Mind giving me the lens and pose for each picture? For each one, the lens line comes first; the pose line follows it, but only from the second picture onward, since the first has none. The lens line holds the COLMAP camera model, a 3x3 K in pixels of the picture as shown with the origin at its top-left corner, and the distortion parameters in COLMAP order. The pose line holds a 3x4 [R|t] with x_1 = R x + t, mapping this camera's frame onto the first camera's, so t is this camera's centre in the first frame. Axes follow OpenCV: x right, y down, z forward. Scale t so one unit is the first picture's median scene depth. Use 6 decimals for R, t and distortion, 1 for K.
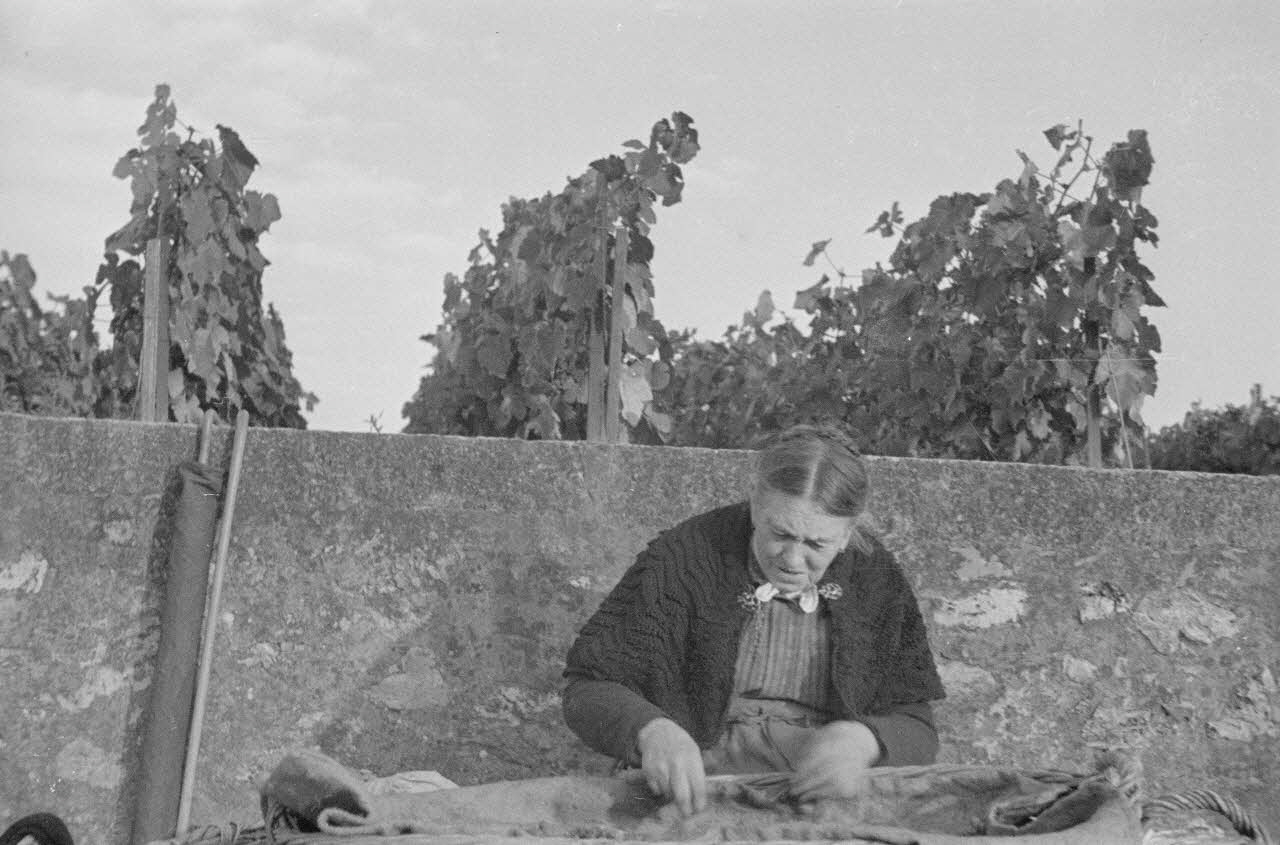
lens RADIAL K [[1767.0, 0, 647.1], [0, 1767.0, 427.0], [0, 0, 1]] dist [0.034943, 0.000000]
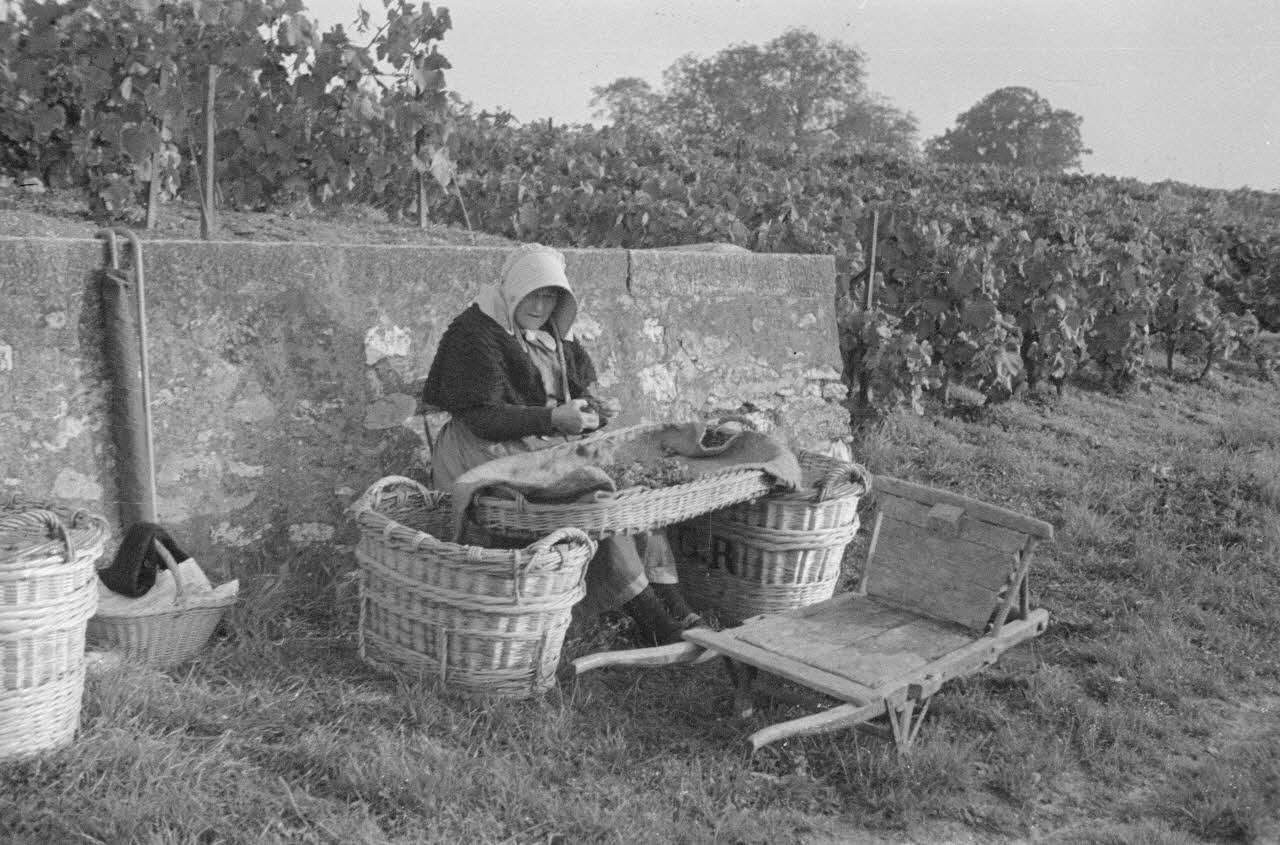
lens RADIAL K [[1767.0, 0, 638.7], [0, 1767.0, 418.8], [0, 0, 1]] dist [0.034943, 0.000000]
pose [[0.584545, -0.125642, 0.801574, -1.142866], [-0.104636, 0.968014, 0.228036, -0.227483], [-0.804586, -0.217171, 0.552701, -0.141649]]
